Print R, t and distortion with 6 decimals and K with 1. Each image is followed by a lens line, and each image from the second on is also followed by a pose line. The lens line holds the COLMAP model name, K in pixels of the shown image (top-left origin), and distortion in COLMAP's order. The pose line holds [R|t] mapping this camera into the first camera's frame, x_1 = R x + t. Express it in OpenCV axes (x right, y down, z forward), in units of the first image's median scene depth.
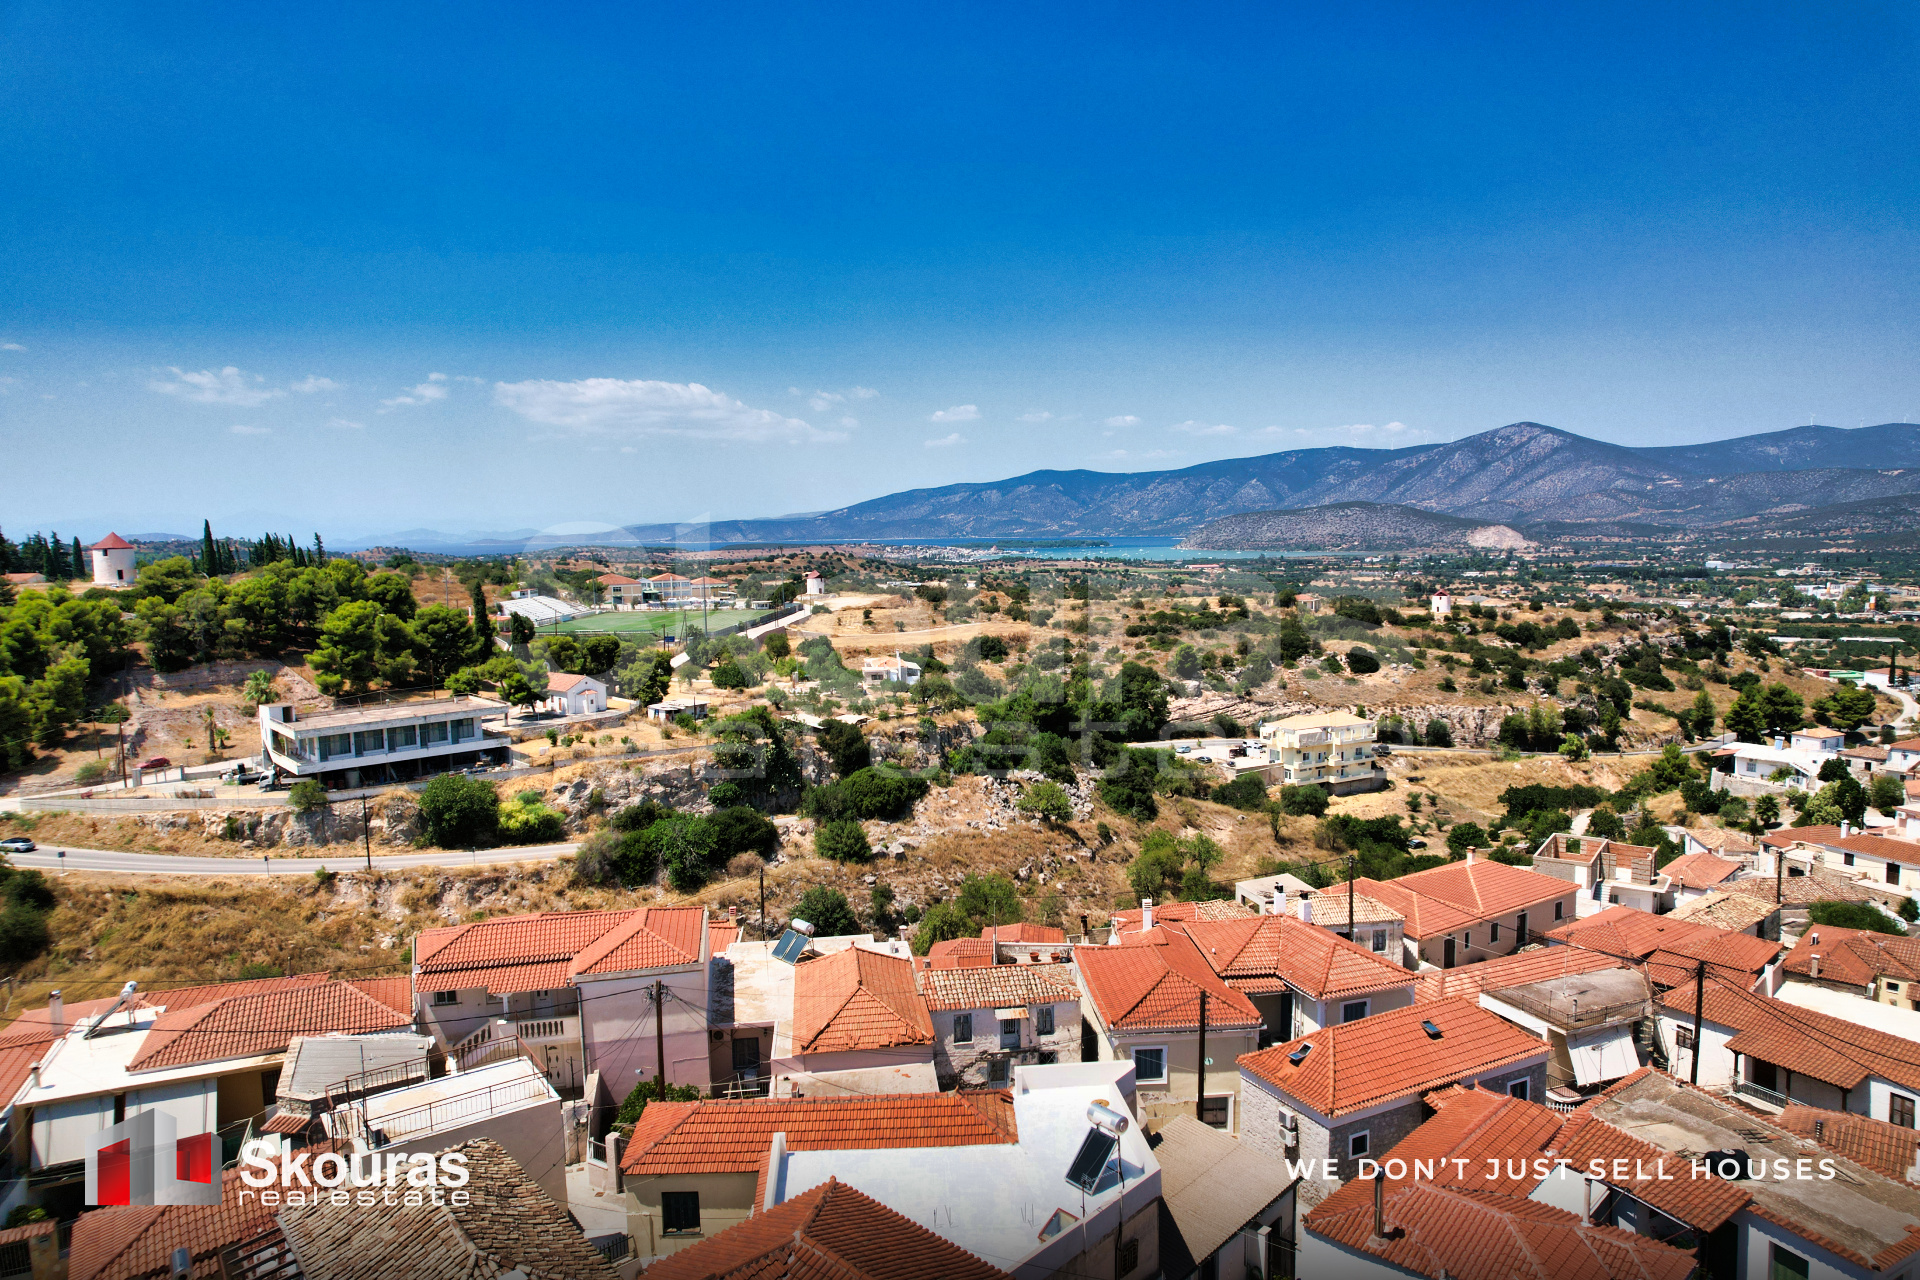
lens RADIAL K [[1222.6, 0, 970.3], [0, 1222.6, 639.1], [0, 0, 1]] dist [-0.075159, 0.065953]
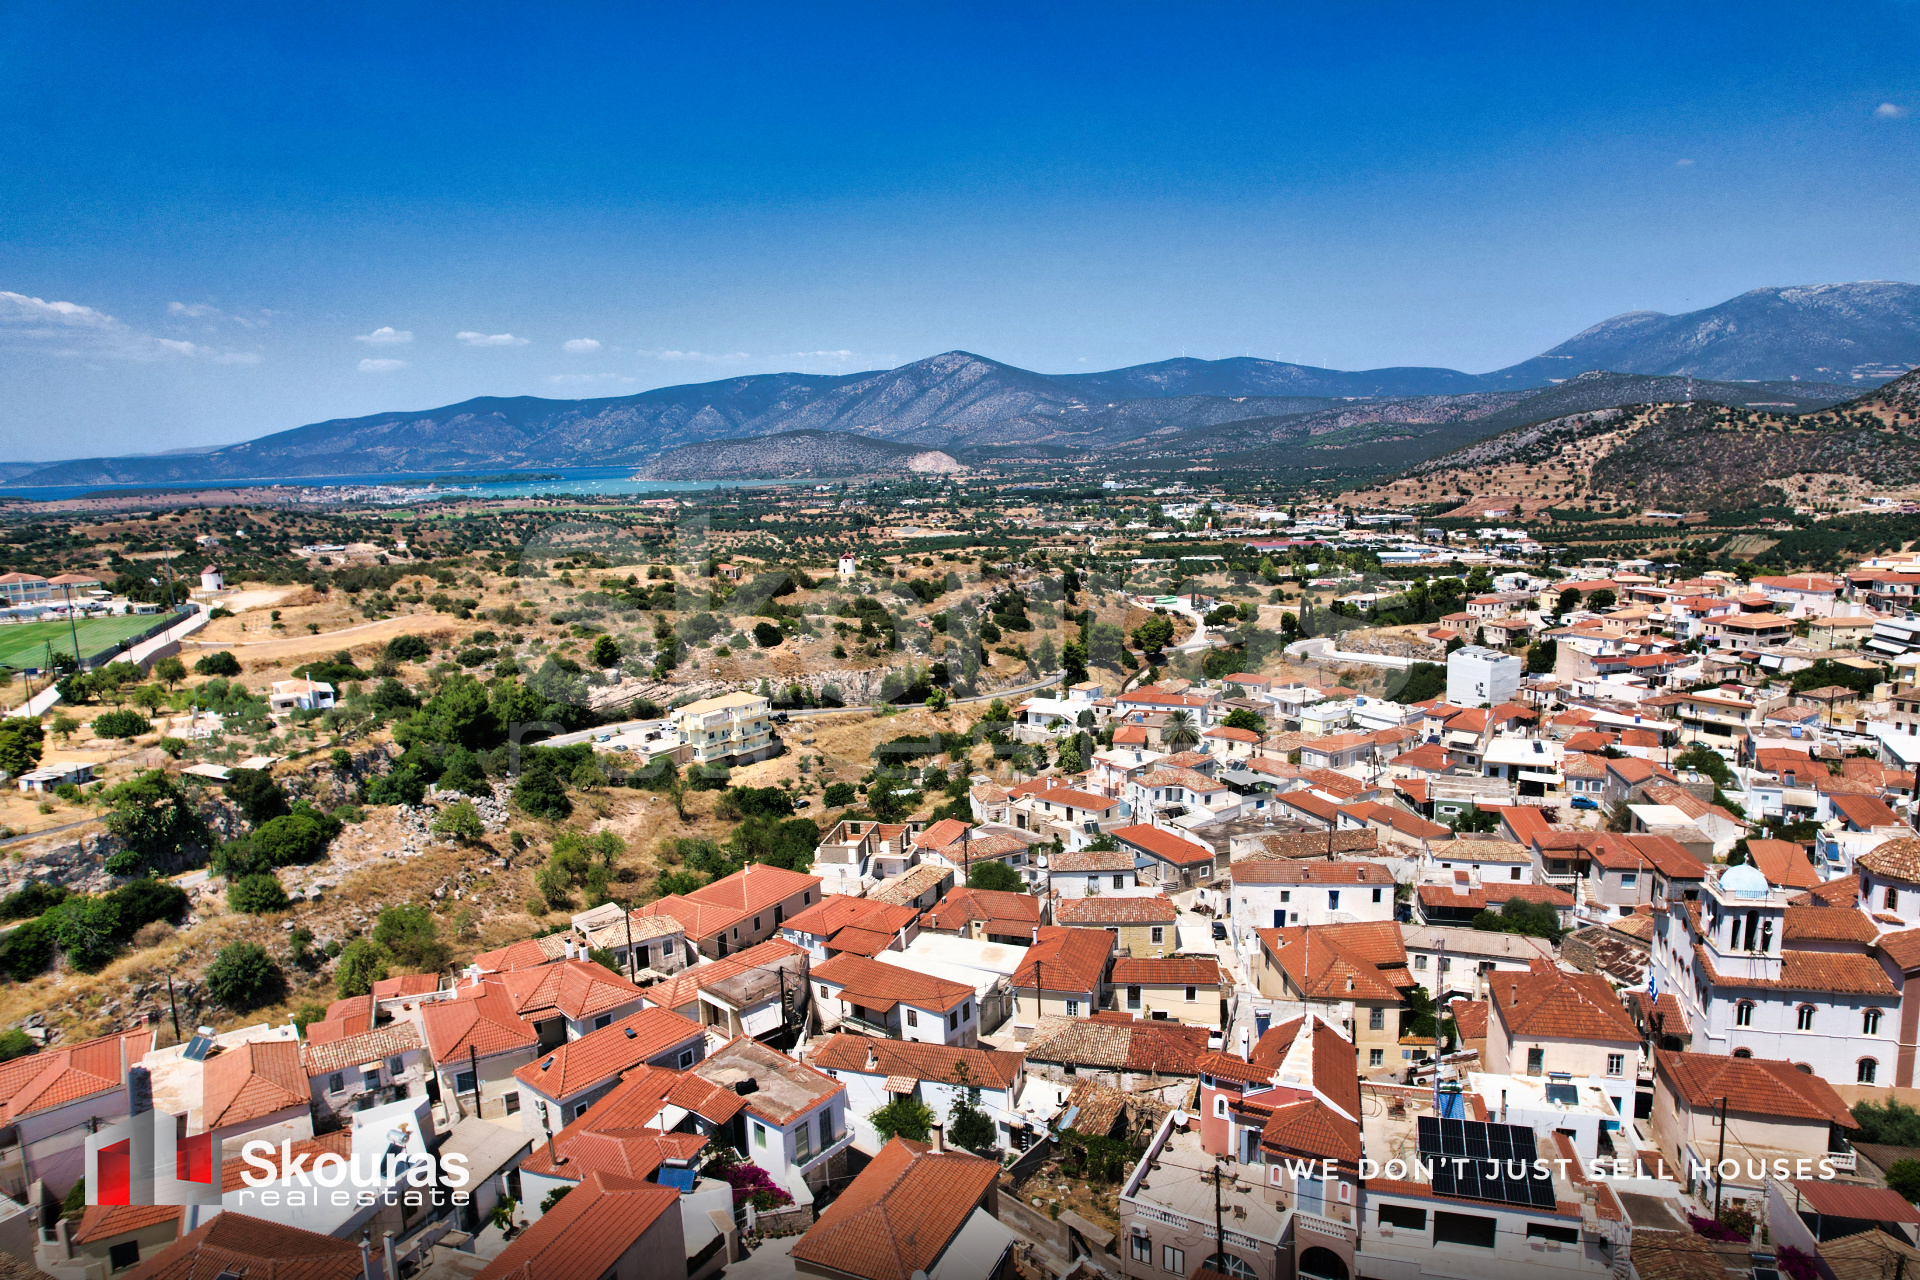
lens RADIAL K [[1222.6, 0, 965.4], [0, 1222.6, 649.1], [0, 0, 1]] dist [-0.075159, 0.065953]
pose [[0.908335, -0.082377, 0.410051, 0.024021], [0.054346, 0.995346, 0.079575, -0.050183], [-0.414698, -0.049996, 0.908585, -0.111300]]
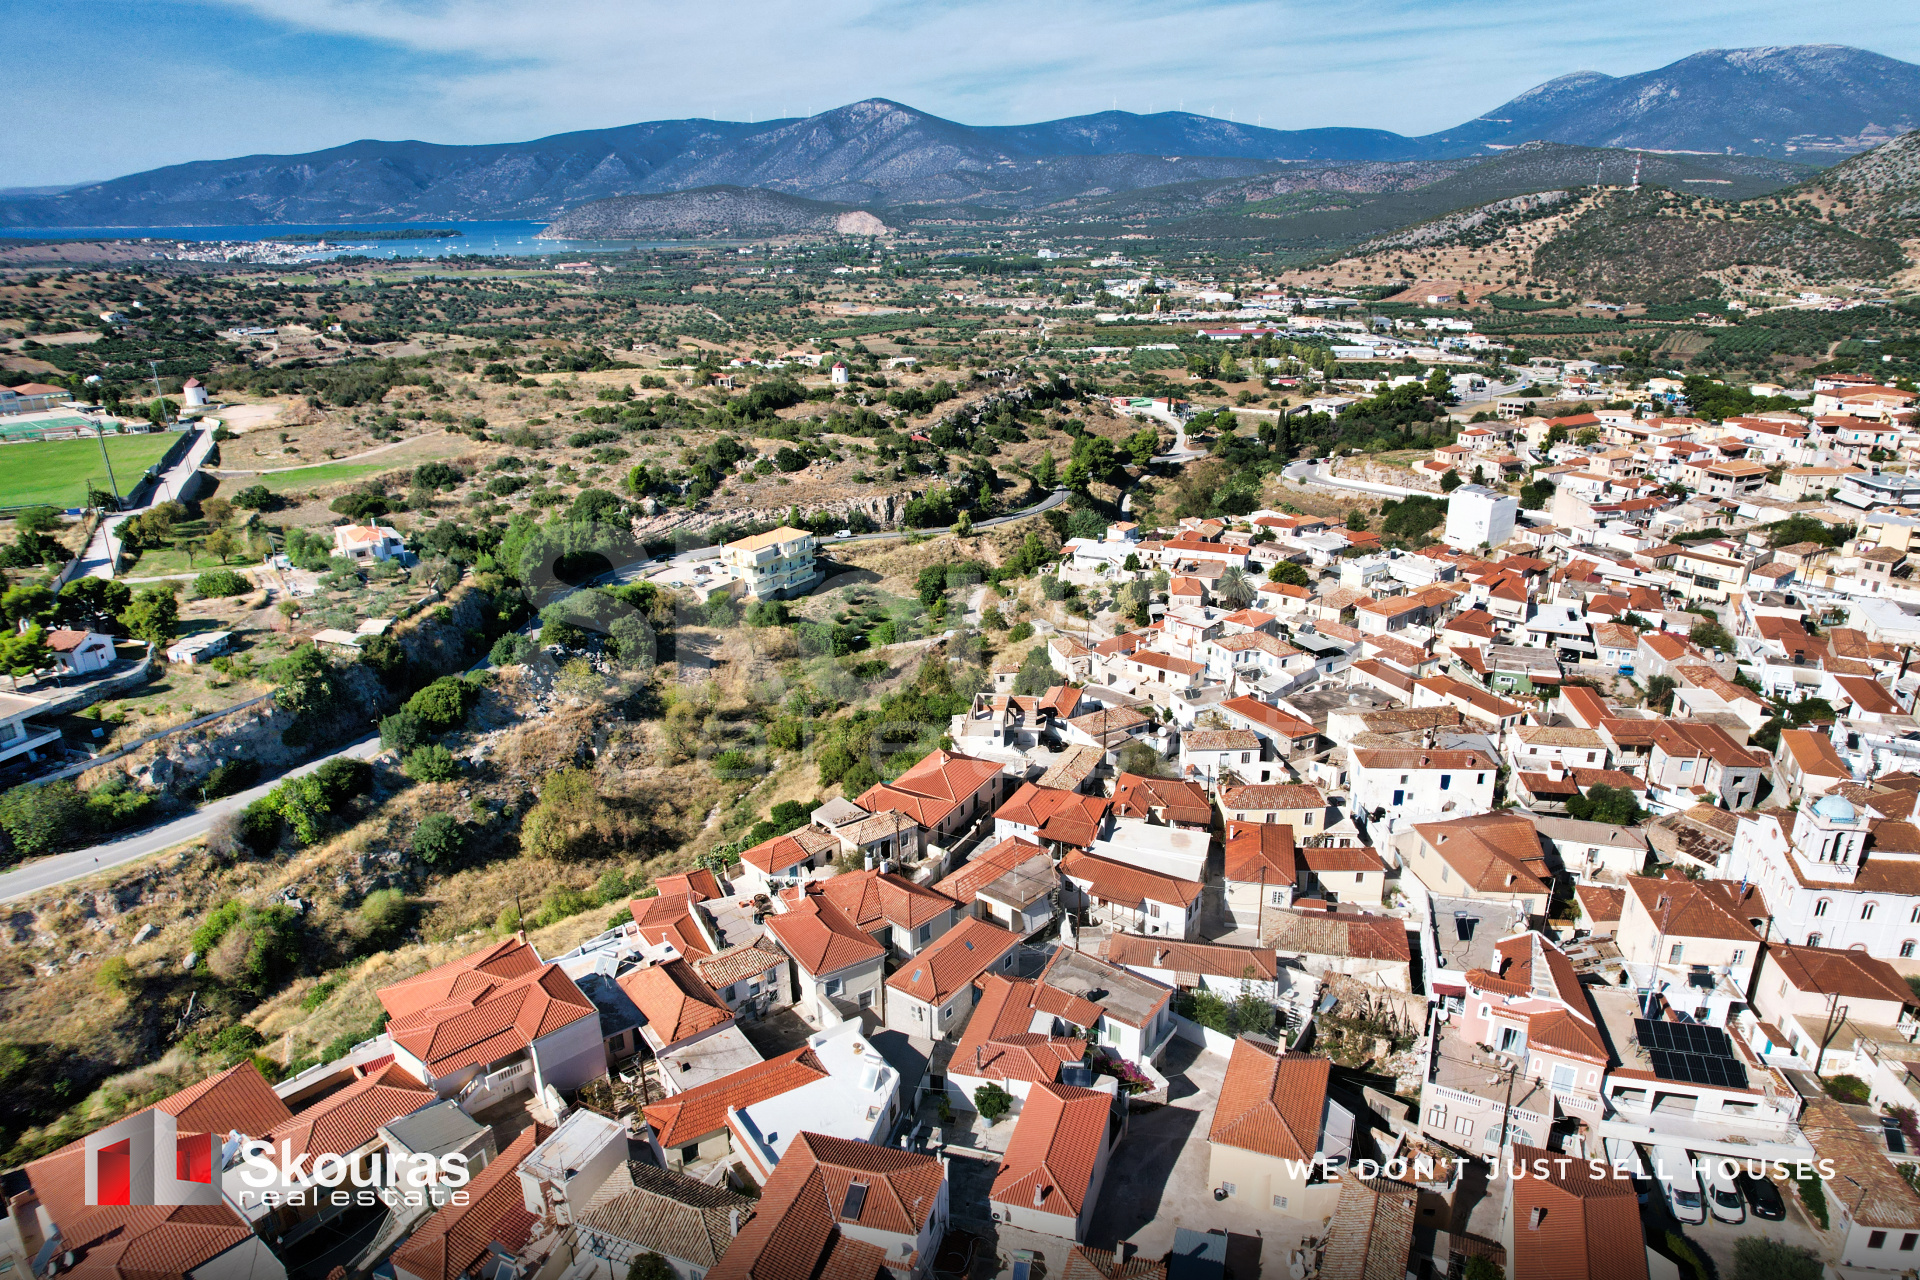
lens RADIAL K [[1222.6, 0, 965.5], [0, 1222.6, 639.8], [0, 0, 1]] dist [-0.075159, 0.065953]
pose [[0.880316, -0.158955, 0.446965, -0.075378], [0.041531, 0.964398, 0.261174, -0.114114], [-0.472567, -0.211352, 0.855576, -0.105892]]
